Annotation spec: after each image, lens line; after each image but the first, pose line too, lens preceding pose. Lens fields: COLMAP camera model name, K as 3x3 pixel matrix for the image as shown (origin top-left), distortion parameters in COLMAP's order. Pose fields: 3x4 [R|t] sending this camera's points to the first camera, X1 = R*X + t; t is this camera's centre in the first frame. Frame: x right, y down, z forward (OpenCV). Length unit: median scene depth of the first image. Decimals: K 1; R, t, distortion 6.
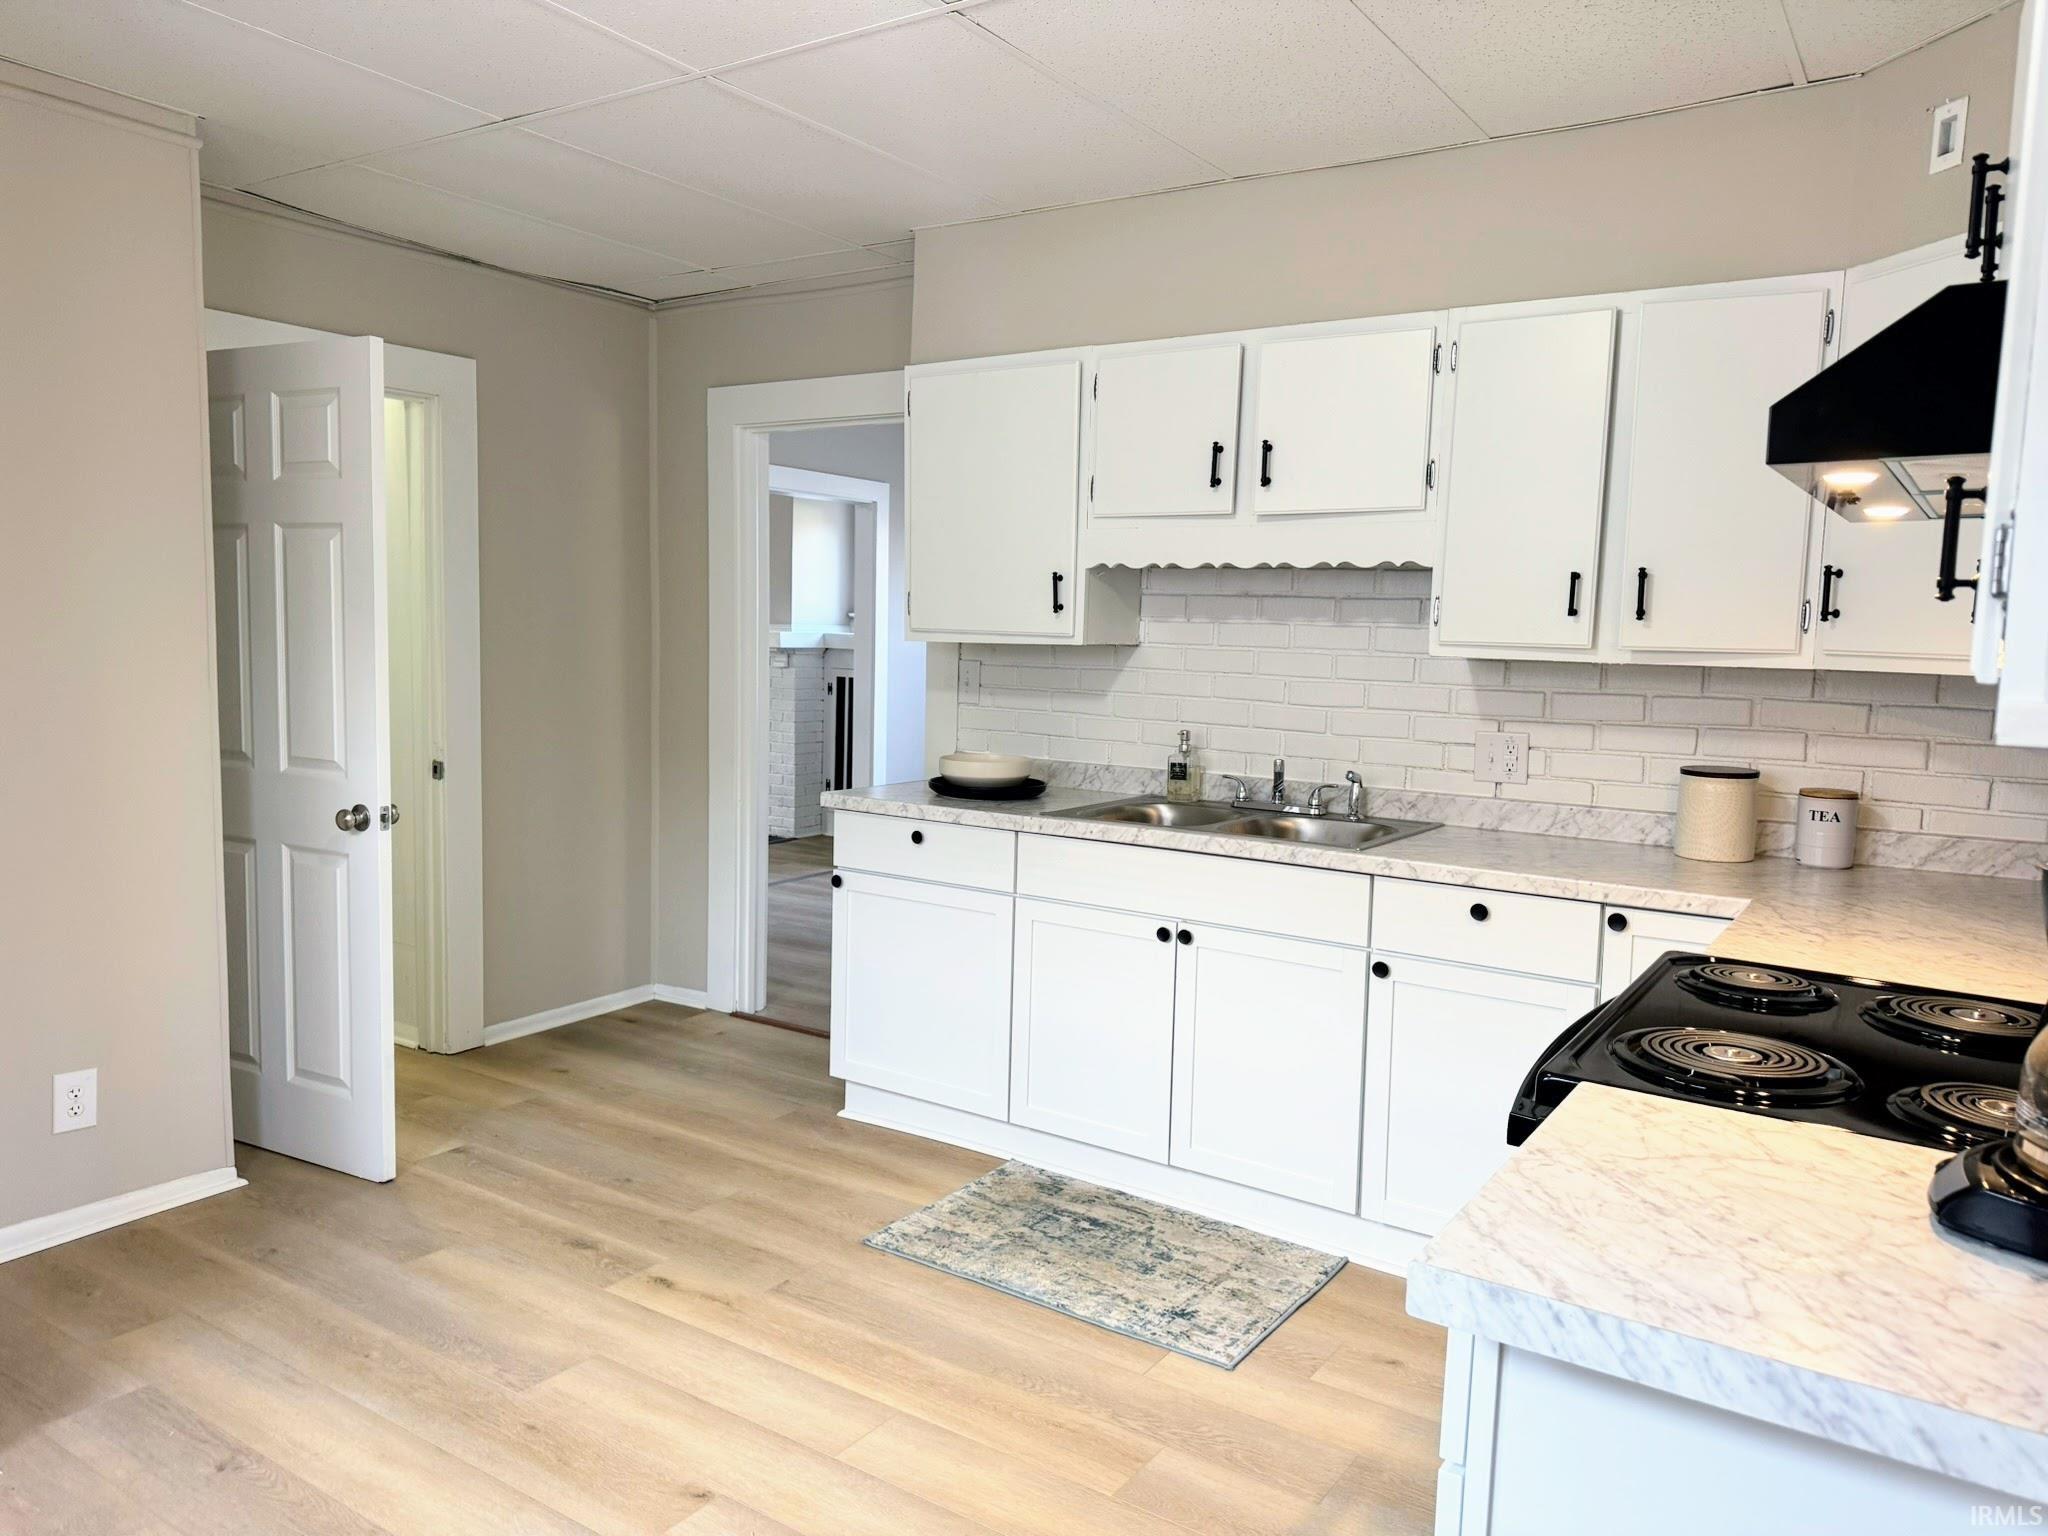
lens RADIAL K [[1432.8, 0, 1024.0], [0, 1432.8, 768.0], [0, 0, 1]] dist [0.036546, -0.003682]
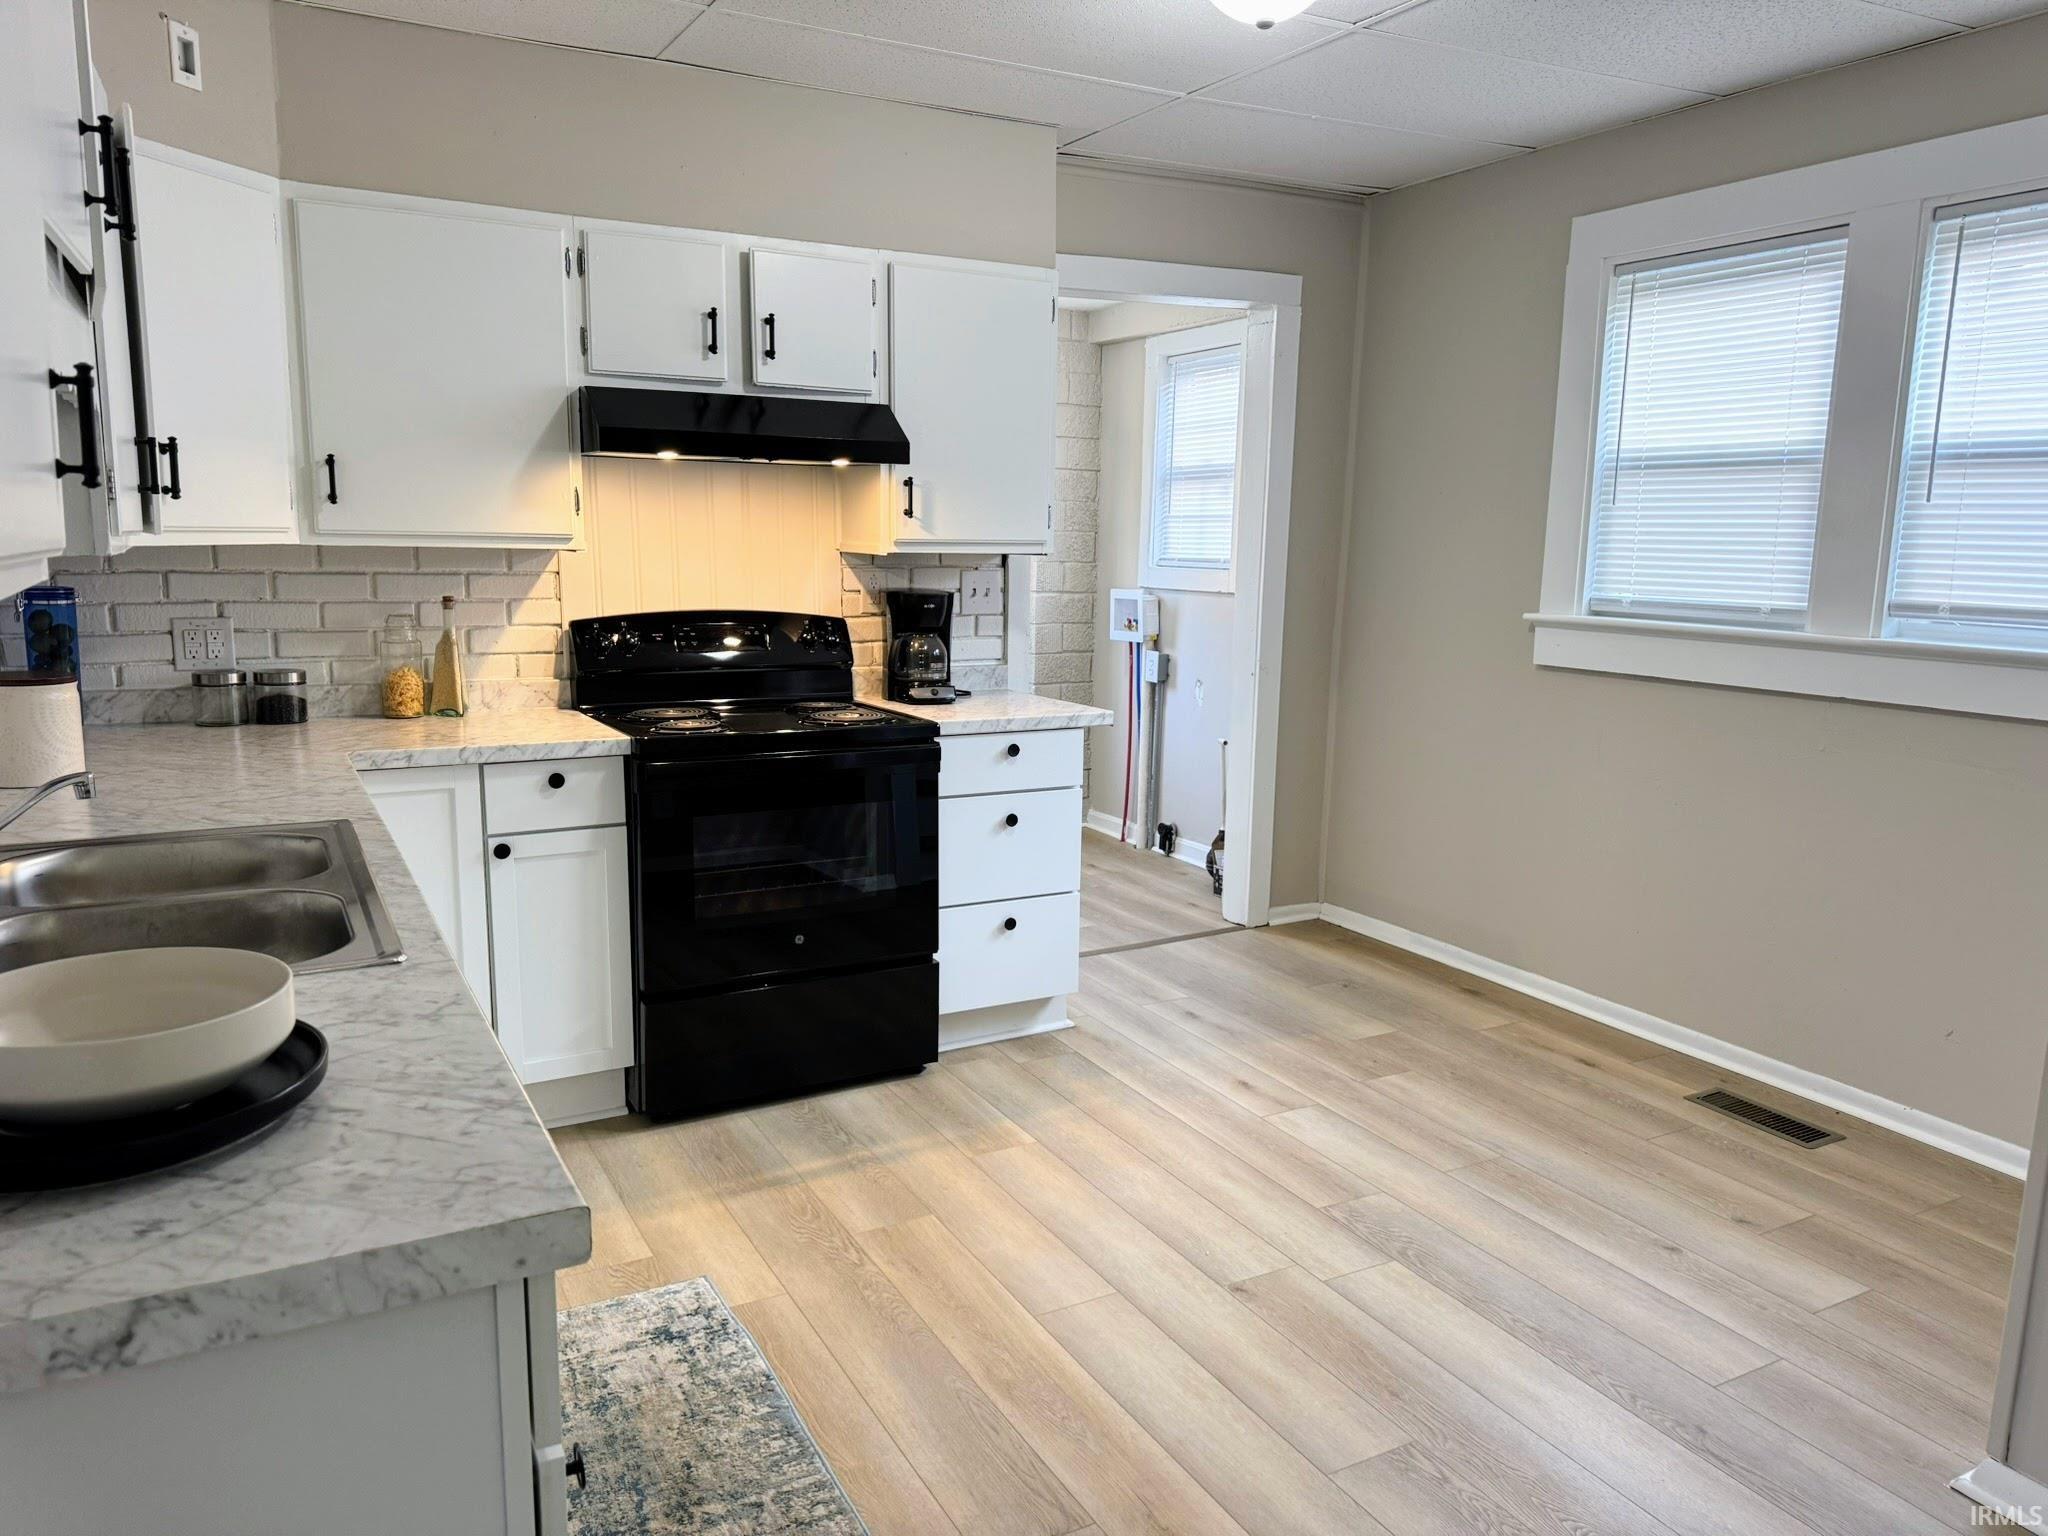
lens RADIAL K [[1432.8, 0, 1024.0], [0, 1432.8, 768.0], [0, 0, 1]] dist [0.036546, -0.003682]
pose [[-0.883680, -0.112921, 0.454268, -0.478790], [0.010353, 0.965514, 0.260146, -0.185914], [-0.467978, 0.234588, -0.852036, 1.715413]]
